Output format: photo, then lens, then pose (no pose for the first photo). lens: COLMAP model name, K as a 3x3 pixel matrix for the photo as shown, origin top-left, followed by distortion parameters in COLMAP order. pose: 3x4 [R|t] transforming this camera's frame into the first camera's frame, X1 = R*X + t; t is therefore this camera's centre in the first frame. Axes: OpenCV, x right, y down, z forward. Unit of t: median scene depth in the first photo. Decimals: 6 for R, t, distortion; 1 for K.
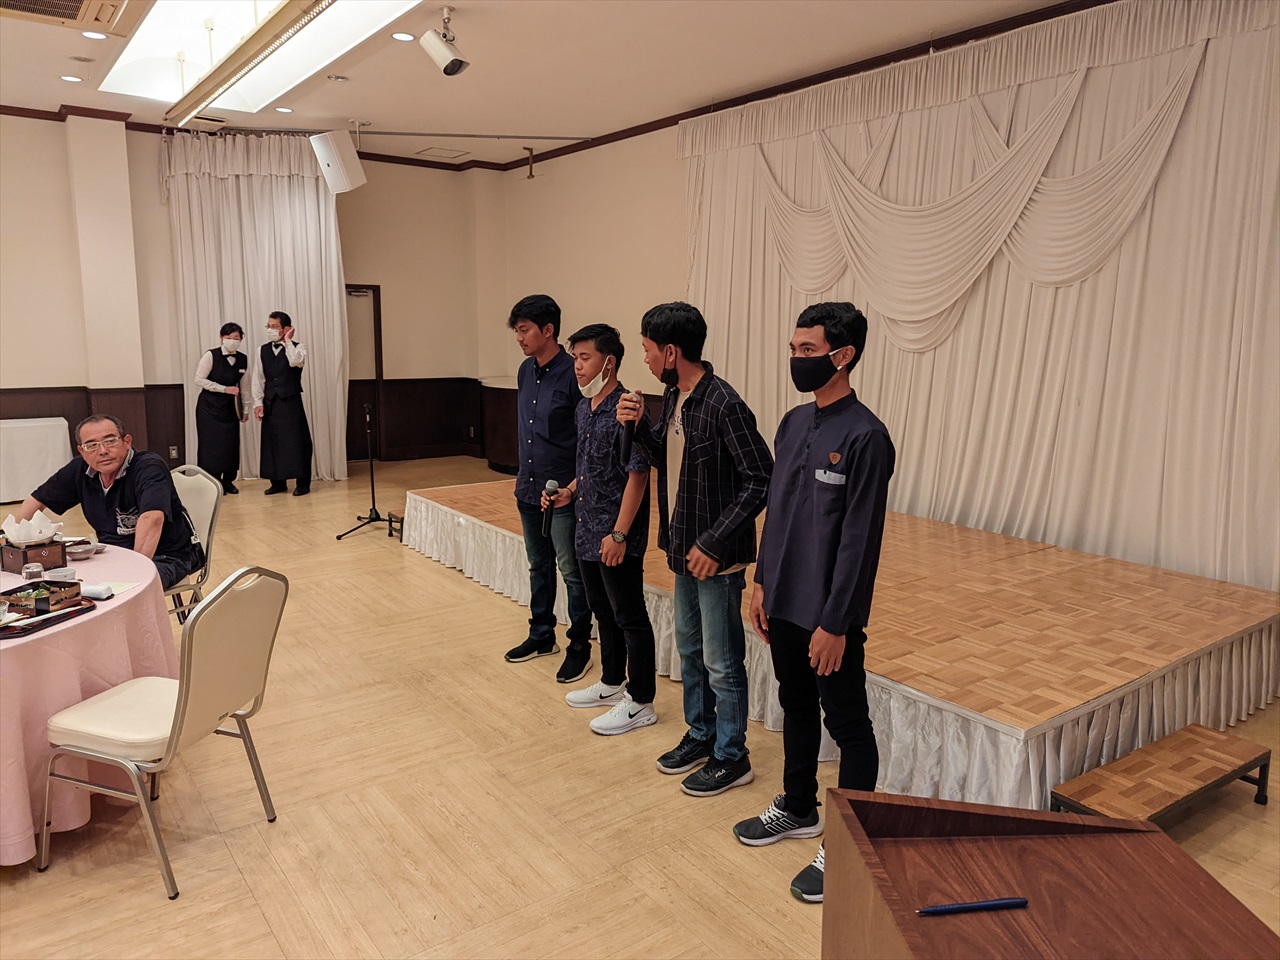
lens RADIAL K [[919.0, 0, 640.0], [0, 919.0, 480.0], [0, 0, 1]] dist [0.067179, -0.062232]
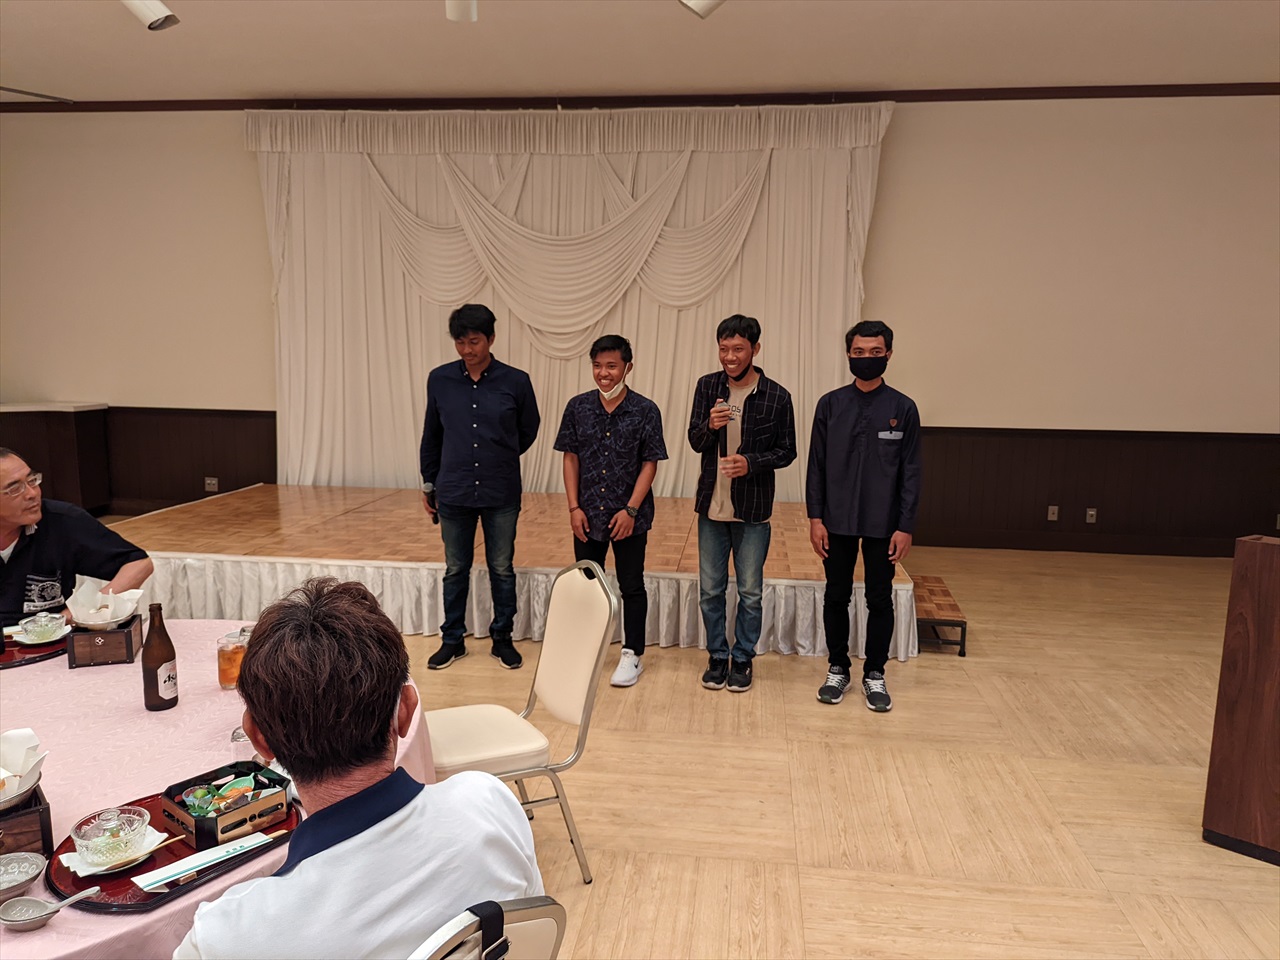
lens RADIAL K [[977.6, 0, 640.0], [0, 977.6, 480.0], [0, 0, 1]] dist [0.072256, -0.072216]
pose [[0.678301, -0.096183, 0.728462, -0.643977], [0.110369, 0.993485, 0.028407, -0.010966], [-0.726448, 0.061131, 0.684497, 0.095757]]
